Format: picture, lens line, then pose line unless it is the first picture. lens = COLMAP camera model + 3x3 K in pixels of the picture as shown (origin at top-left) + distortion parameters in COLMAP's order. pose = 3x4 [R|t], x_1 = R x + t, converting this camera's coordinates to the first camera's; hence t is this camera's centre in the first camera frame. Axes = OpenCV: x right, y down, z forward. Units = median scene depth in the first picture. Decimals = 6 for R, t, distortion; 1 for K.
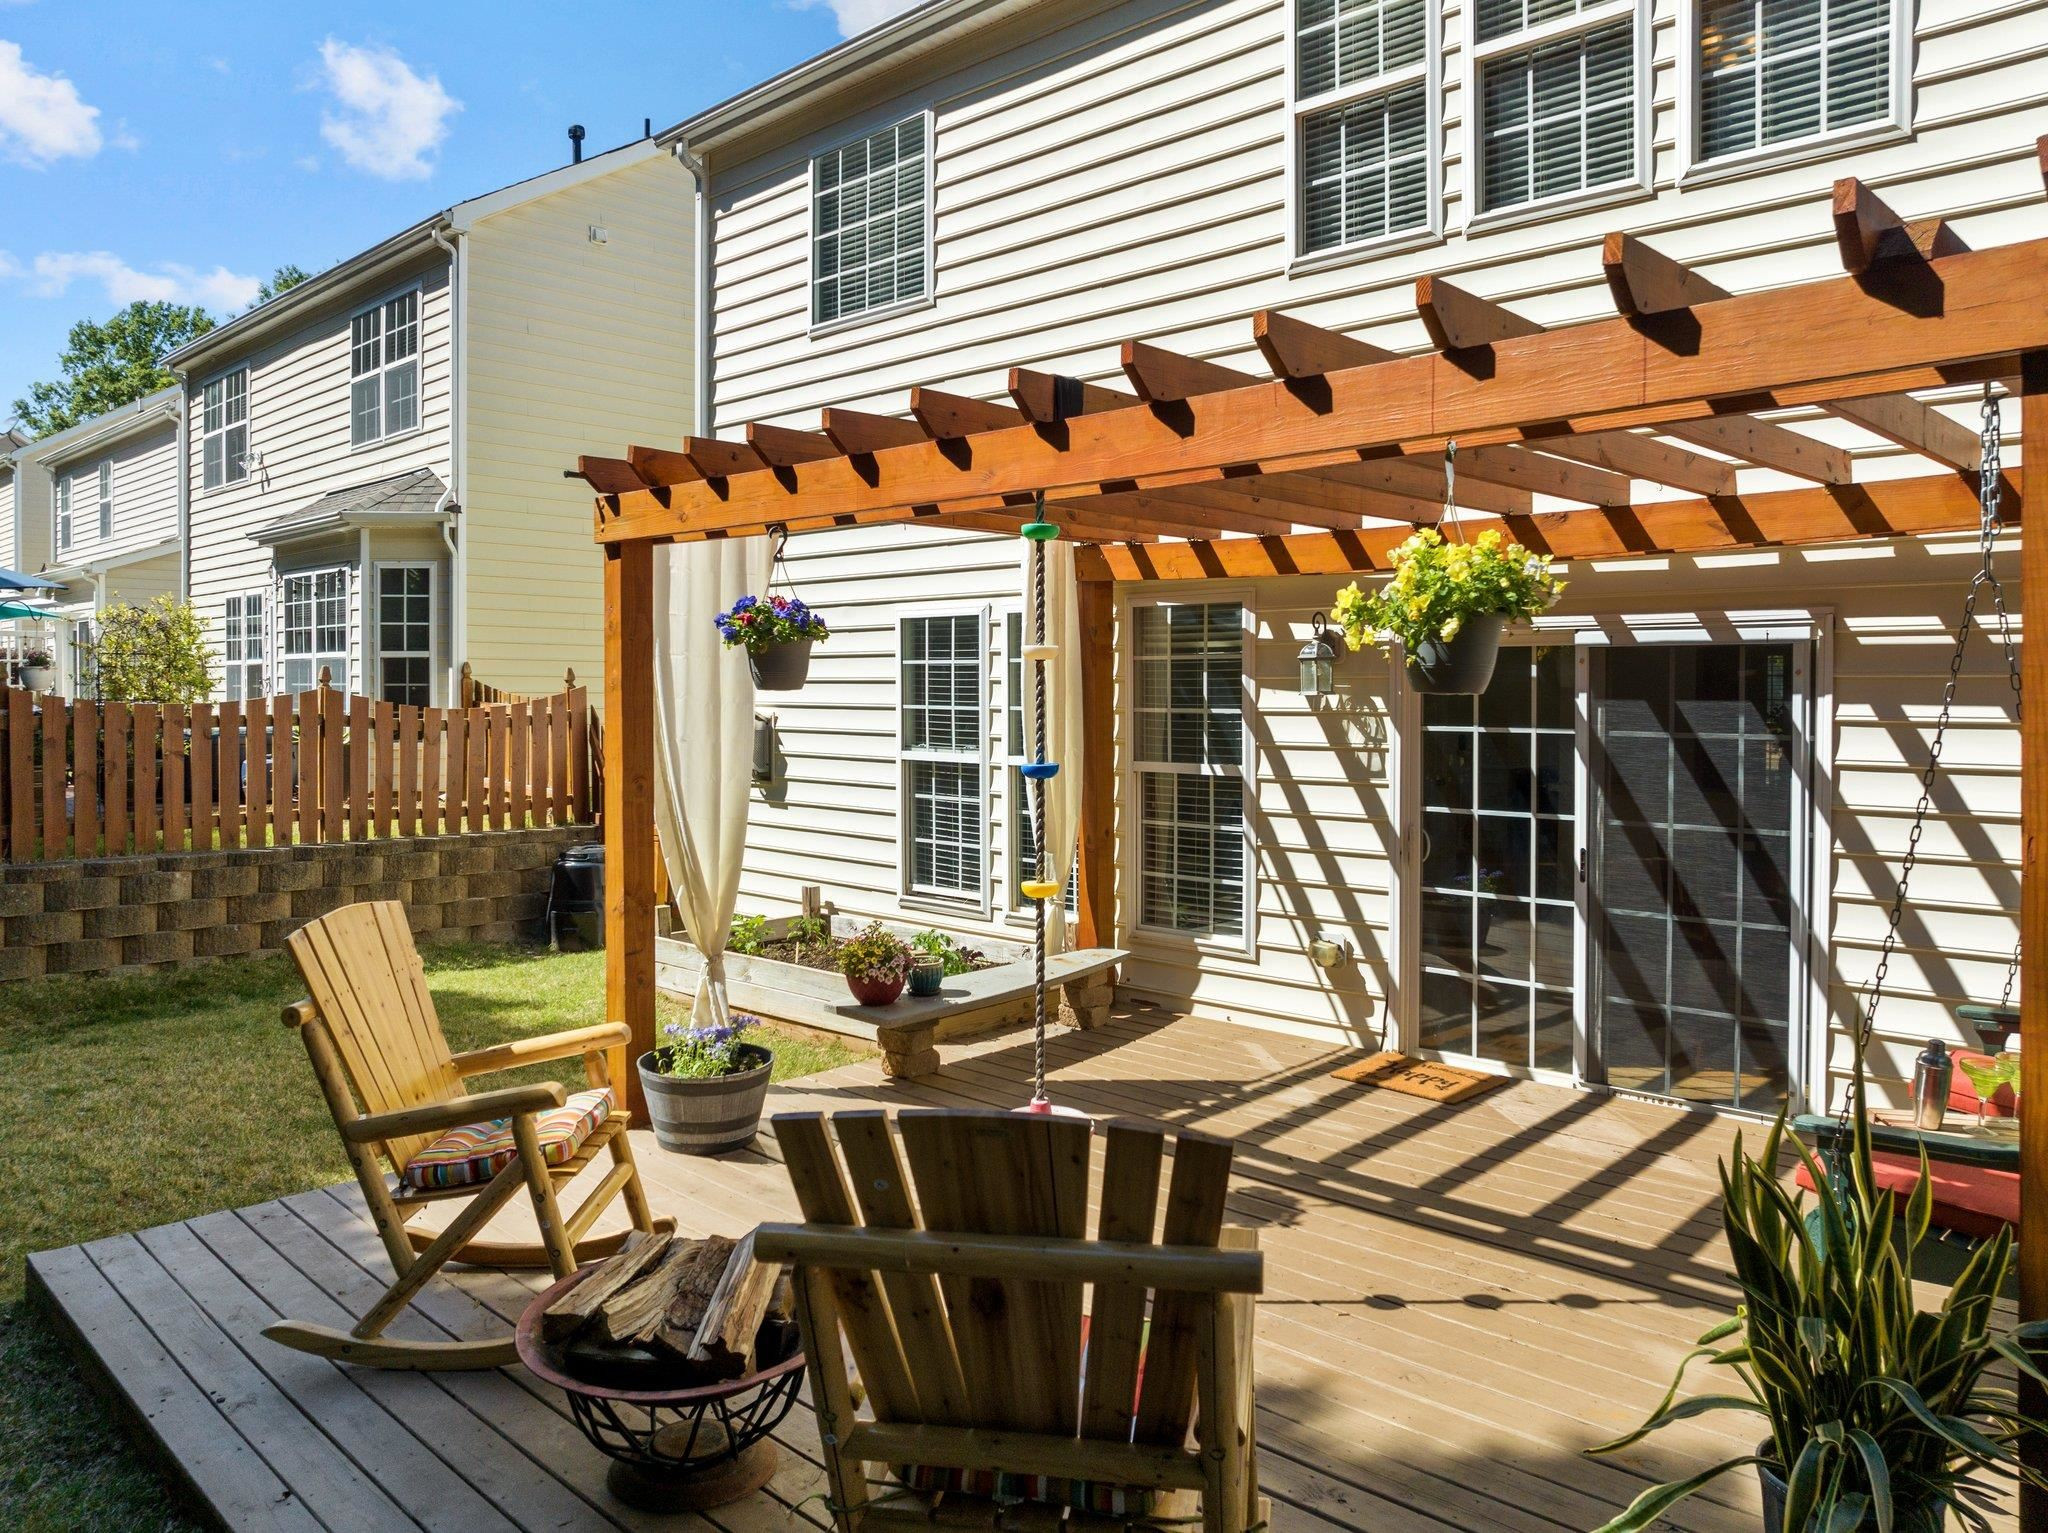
lens RADIAL K [[1435.3, 0, 1025.2], [0, 1435.3, 765.4], [0, 0, 1]] dist [-0.025887, 0.002085]
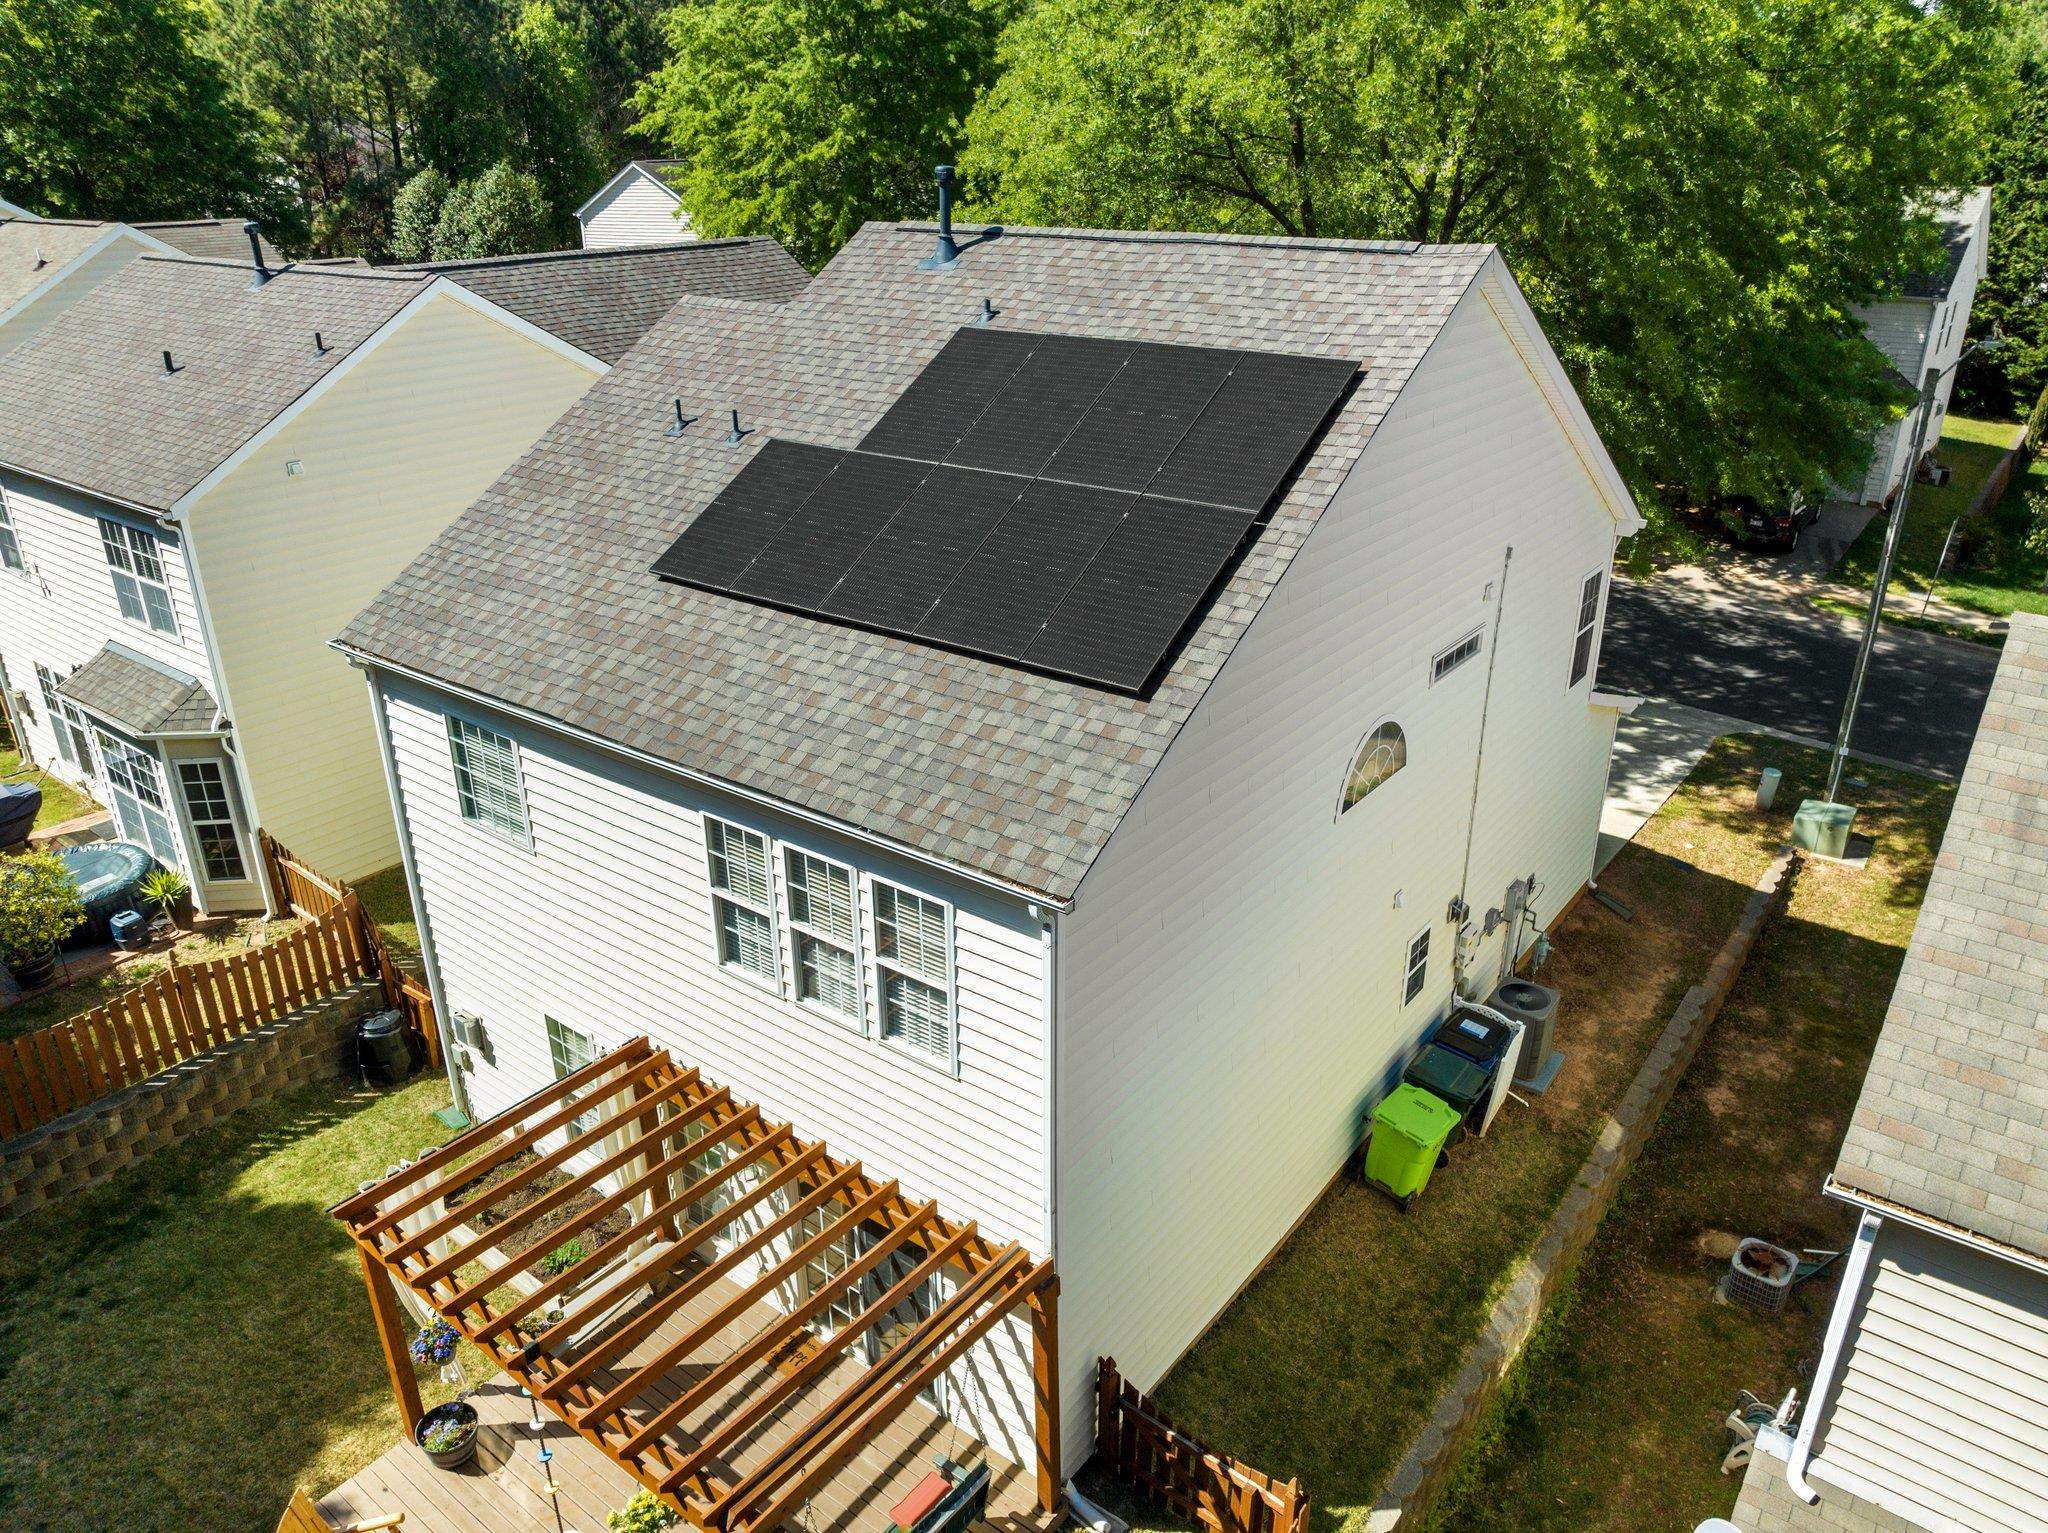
lens RADIAL K [[1435.3, 0, 1025.2], [0, 1435.3, 765.4], [0, 0, 1]] dist [-0.025887, 0.002085]
pose [[0.994805, -0.052719, 0.087084, 0.401719], [0.016089, 0.926129, 0.376863, -1.170815], [-0.100519, -0.373504, 0.922166, -0.550718]]
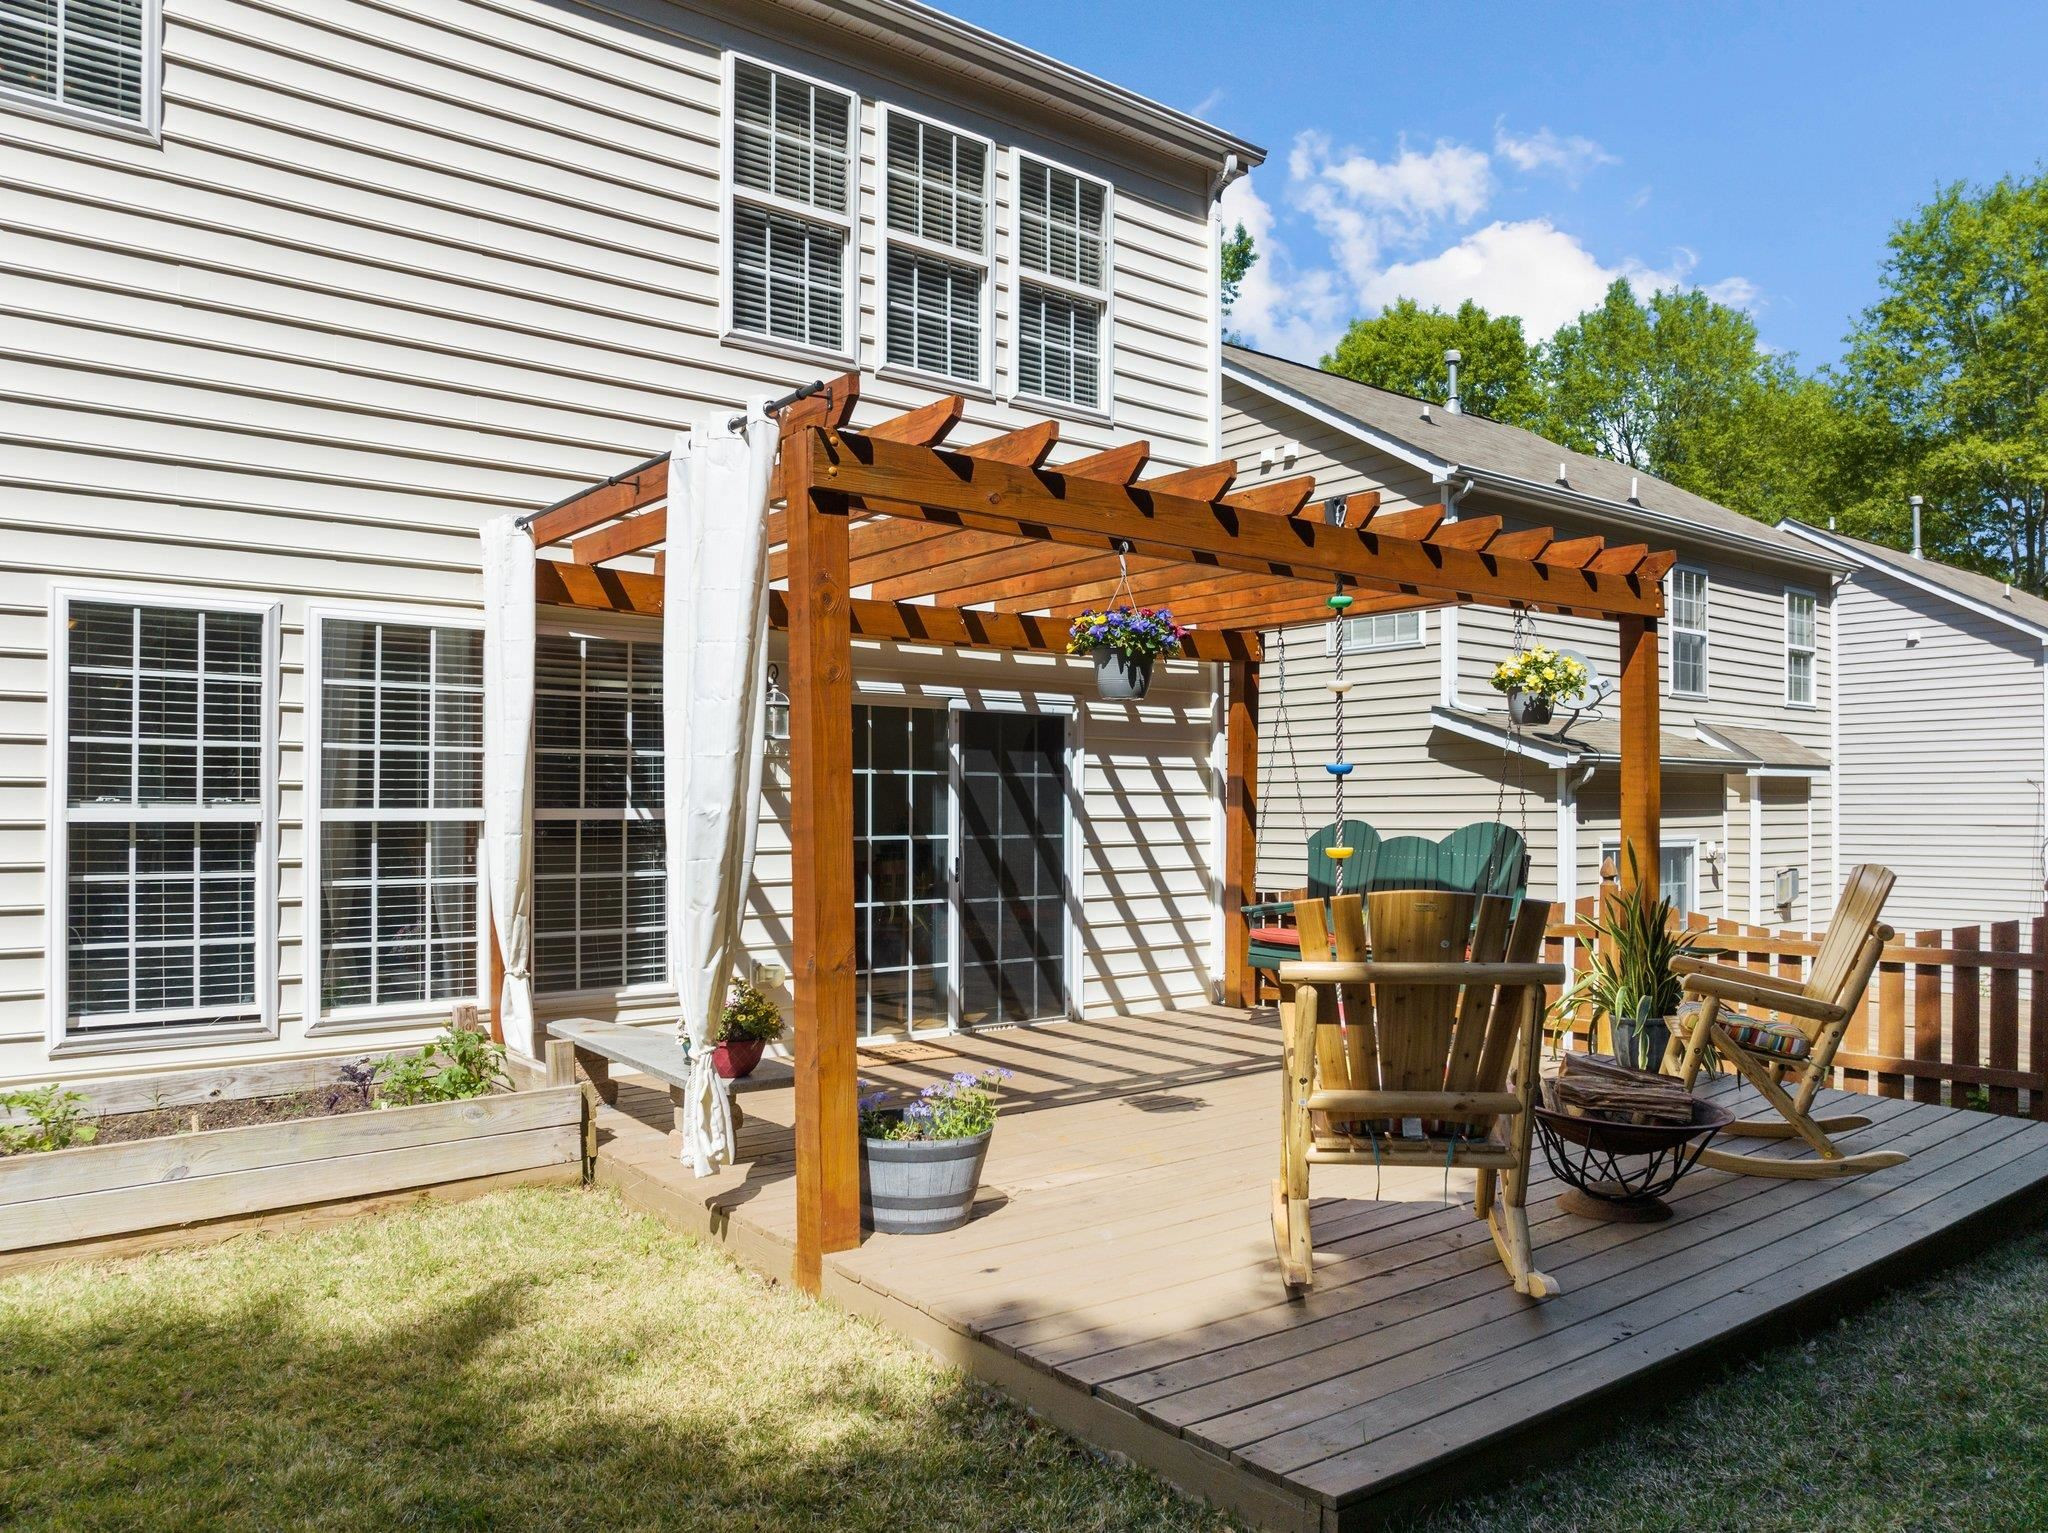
lens RADIAL K [[1435.3, 0, 1025.2], [0, 1435.3, 765.4], [0, 0, 1]] dist [-0.025887, 0.002085]
pose [[0.155671, -0.004830, 0.987797, -0.780404], [0.022980, 0.999735, 0.001267, -0.025140], [-0.987542, 0.022502, 0.155741, 0.590390]]
